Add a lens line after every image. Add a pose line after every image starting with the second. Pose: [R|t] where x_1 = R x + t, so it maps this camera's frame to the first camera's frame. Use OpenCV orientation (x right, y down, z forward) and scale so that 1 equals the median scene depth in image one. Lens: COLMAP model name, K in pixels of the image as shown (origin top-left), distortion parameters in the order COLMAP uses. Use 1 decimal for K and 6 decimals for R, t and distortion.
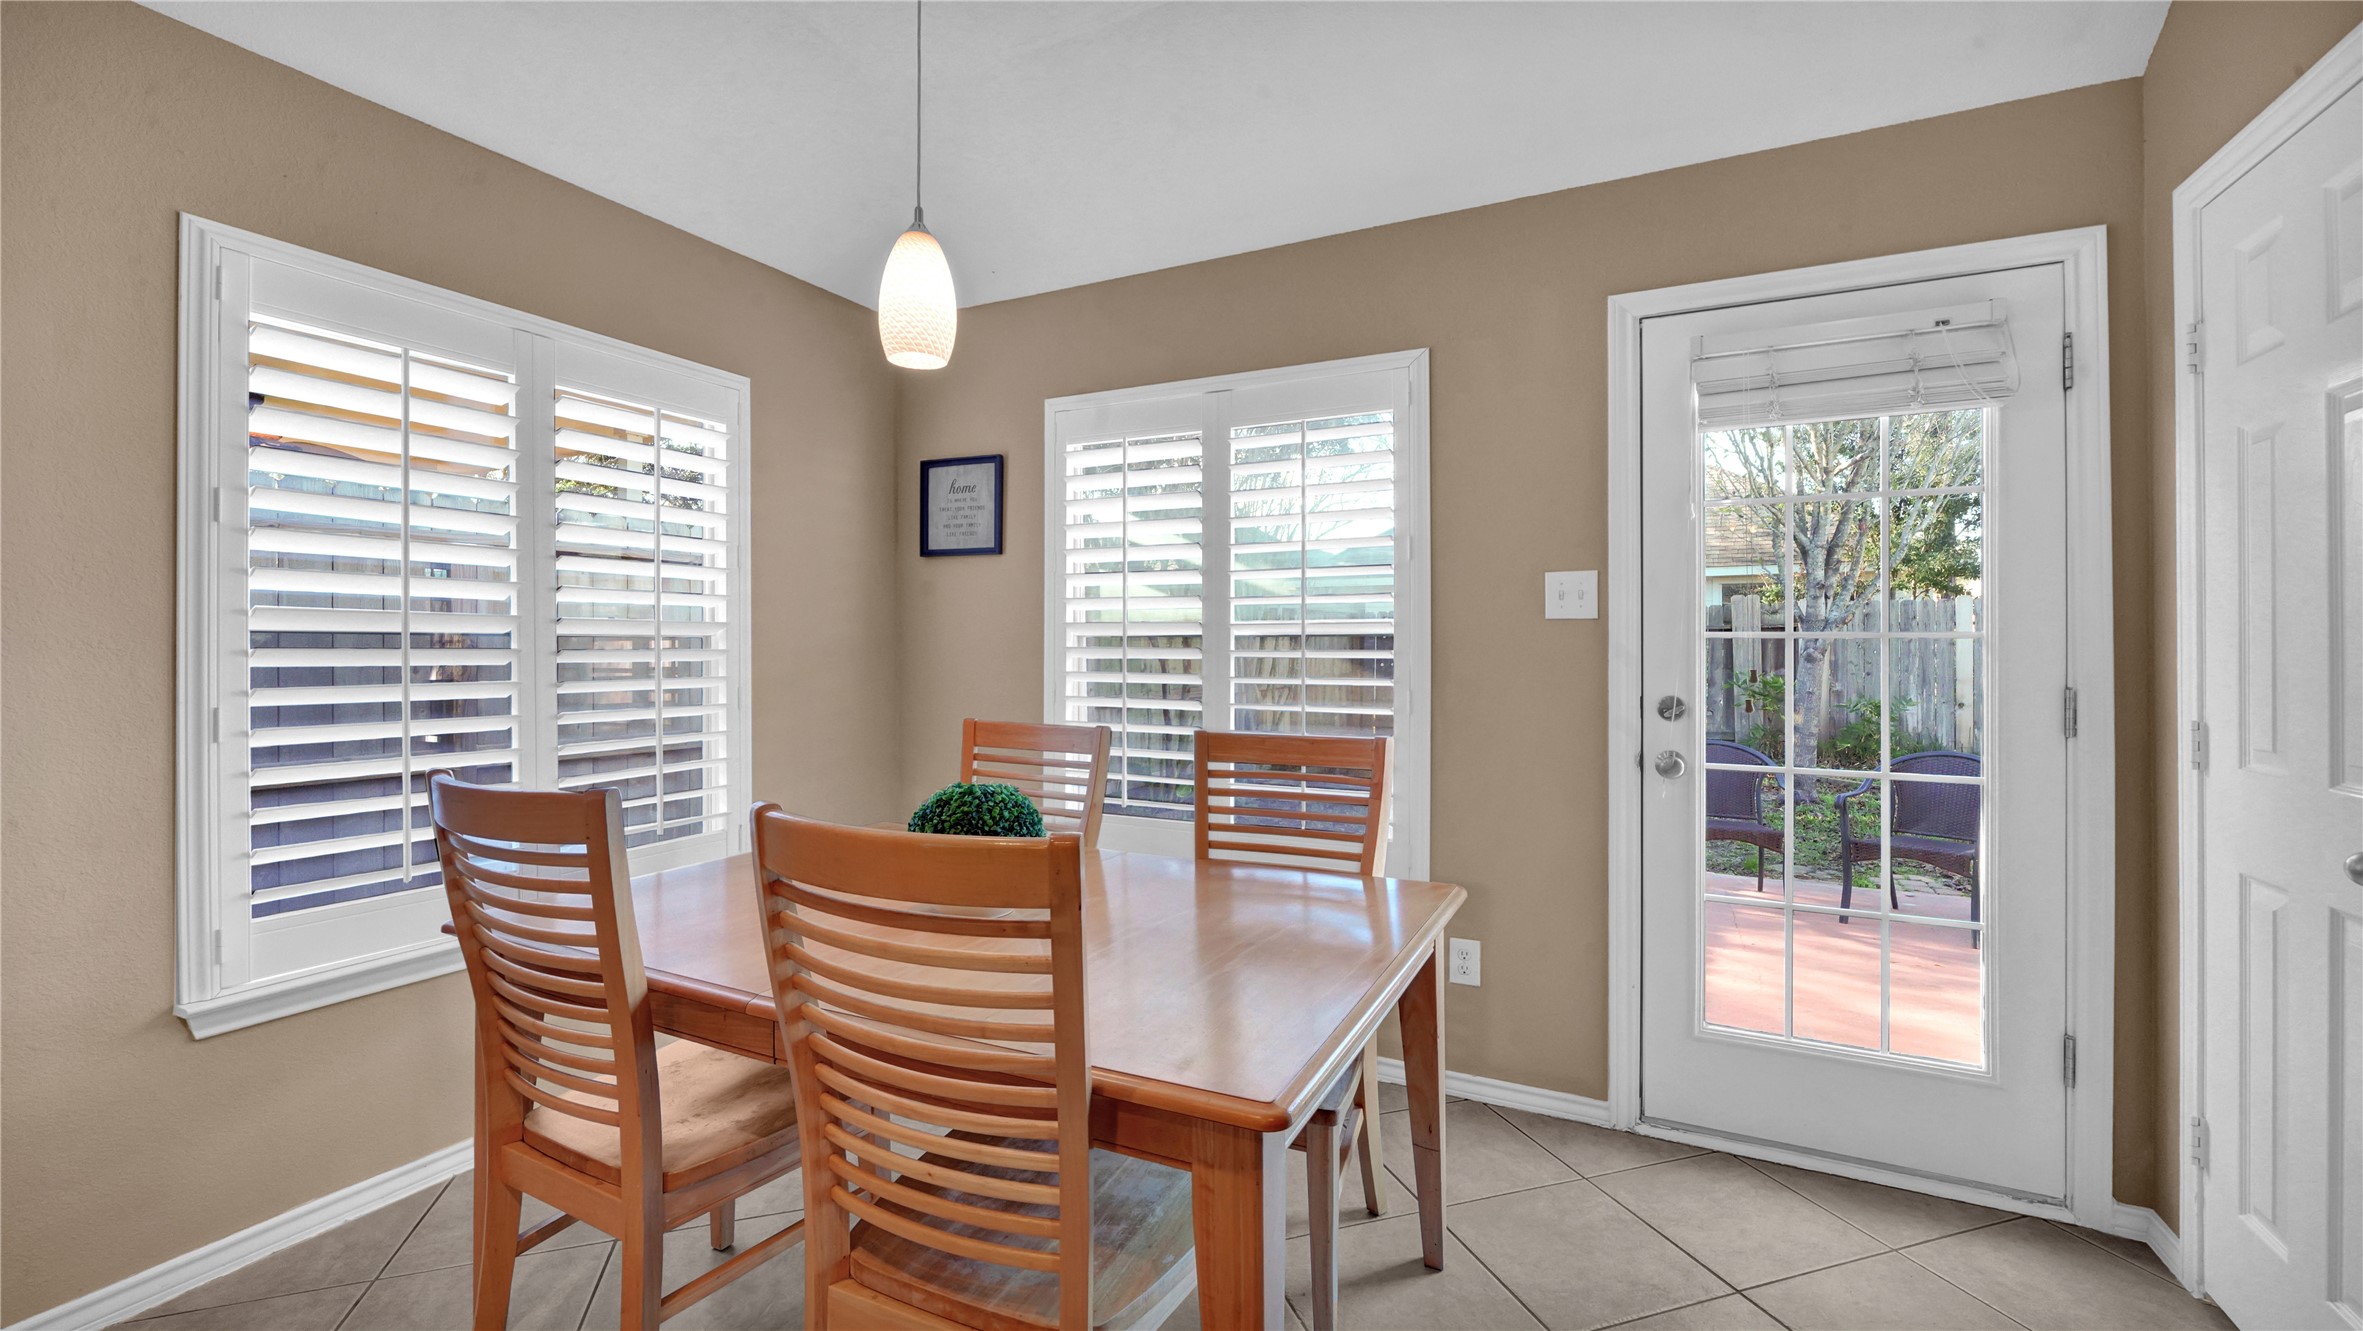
lens RADIAL K [[928.4, 0, 1182.0], [0, 928.4, 647.4], [0, 0, 1]] dist [-0.007737, 0.000641]
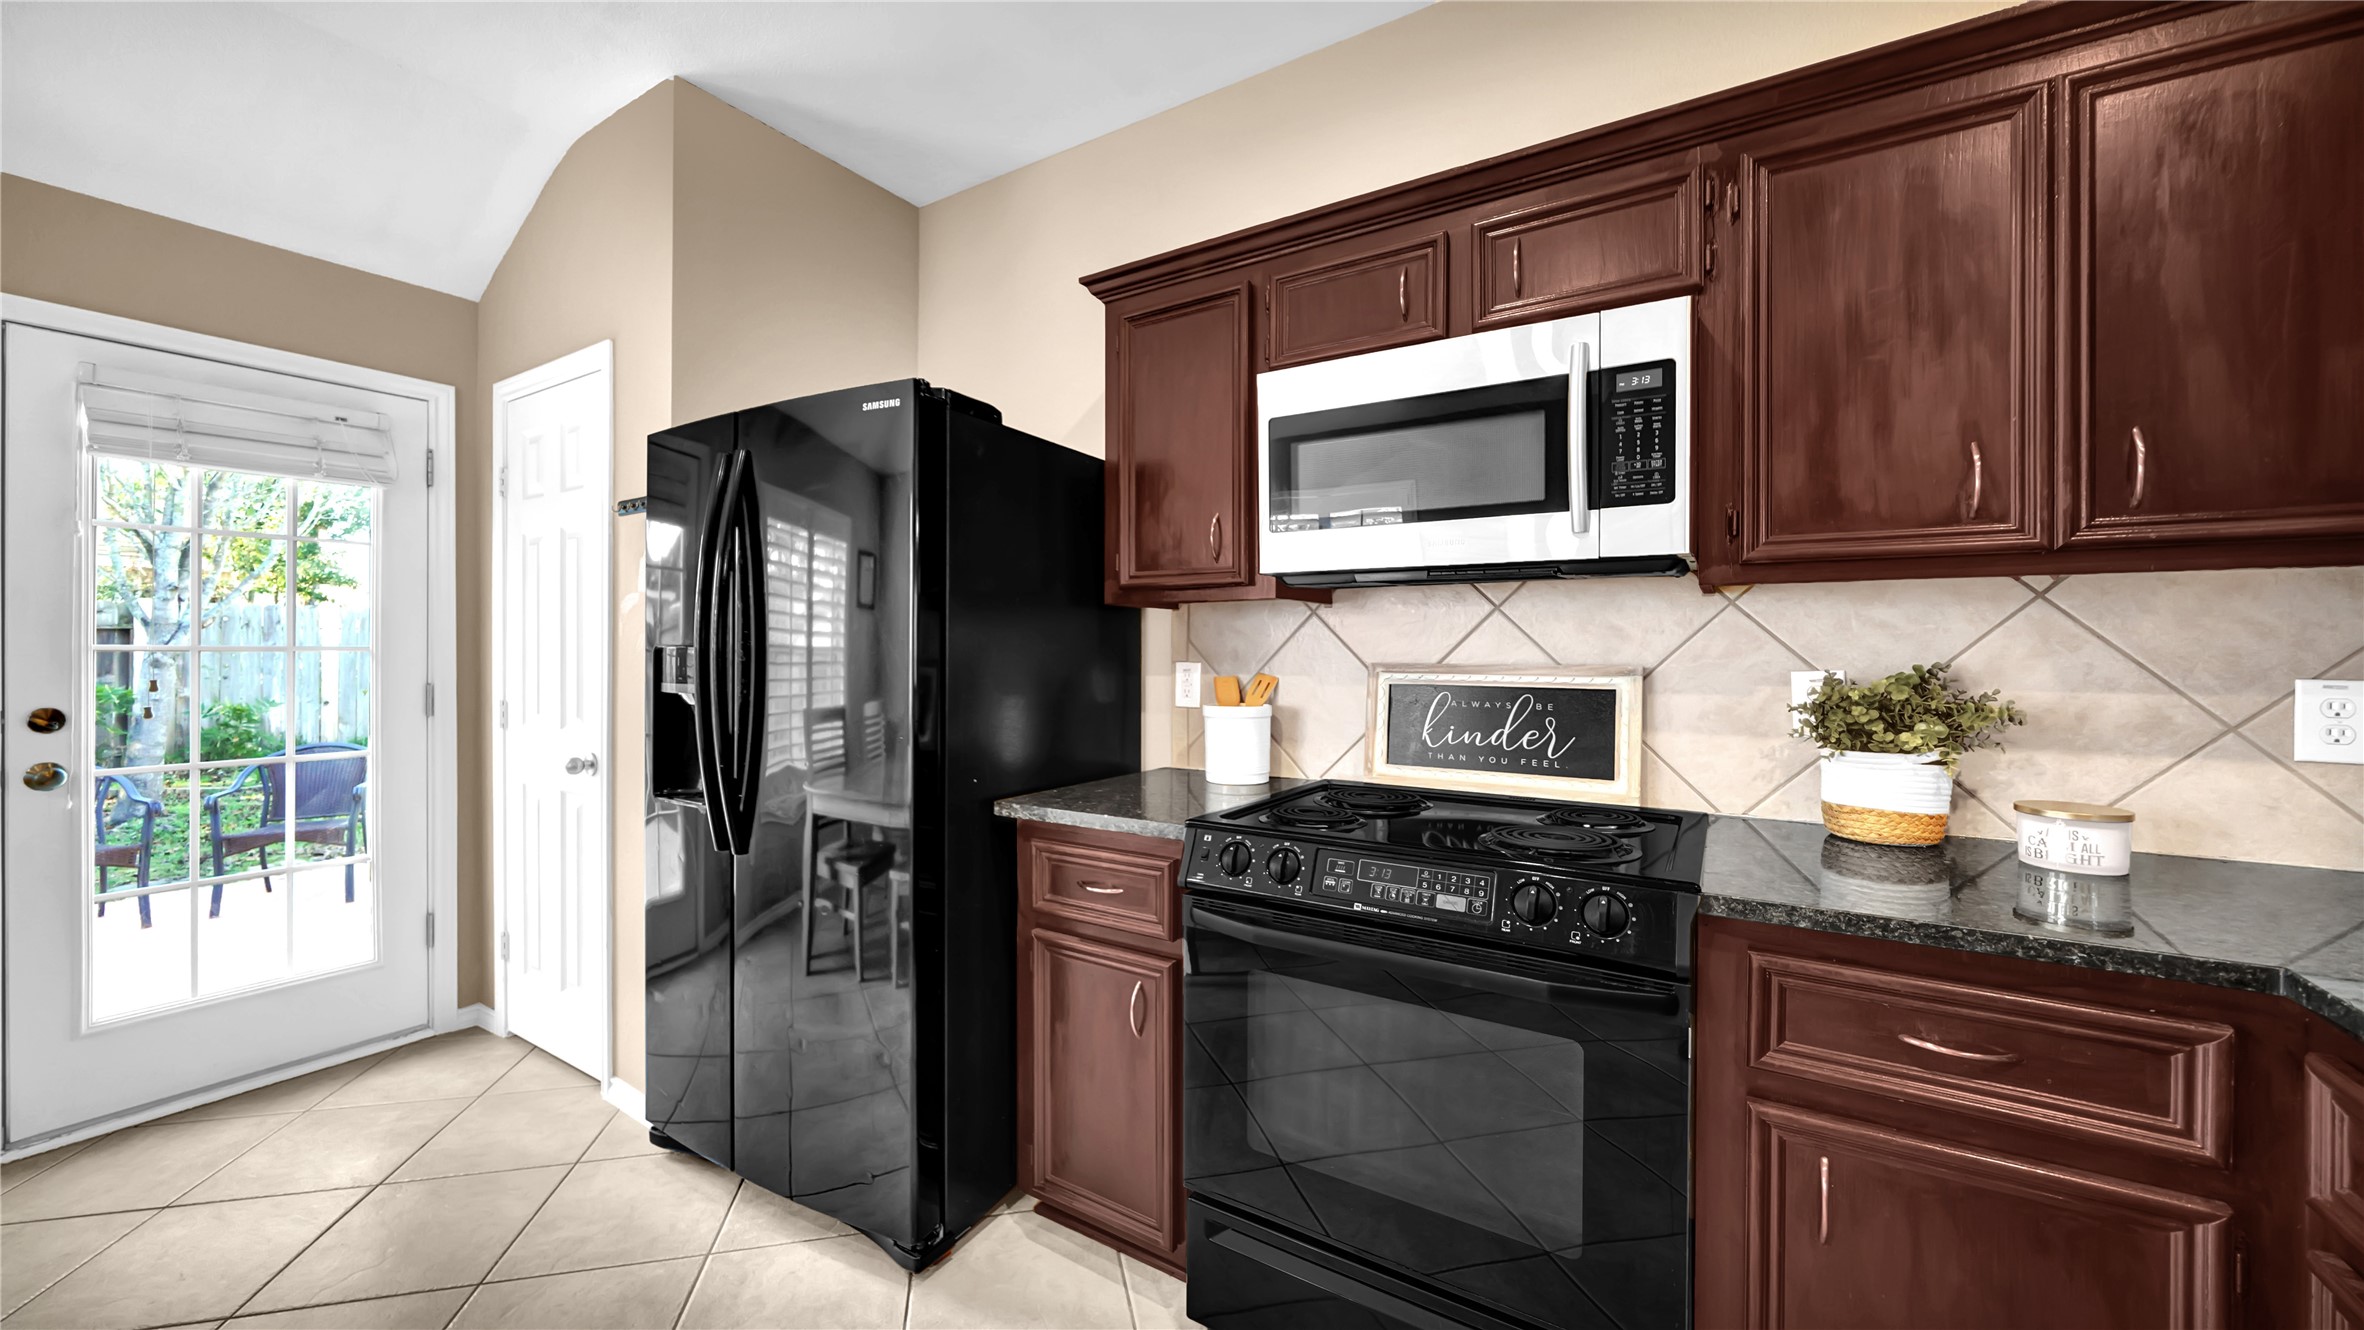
lens RADIAL K [[846.8, 0, 1179.0], [0, 846.8, 645.3], [0, 0, 1]] dist [-0.001736, -0.000257]
pose [[0.073228, 0.002698, 0.997312, -0.310145], [-0.000298, 0.999996, -0.002684, -0.014731], [-0.997315, -0.000100, 0.073229, -0.306309]]
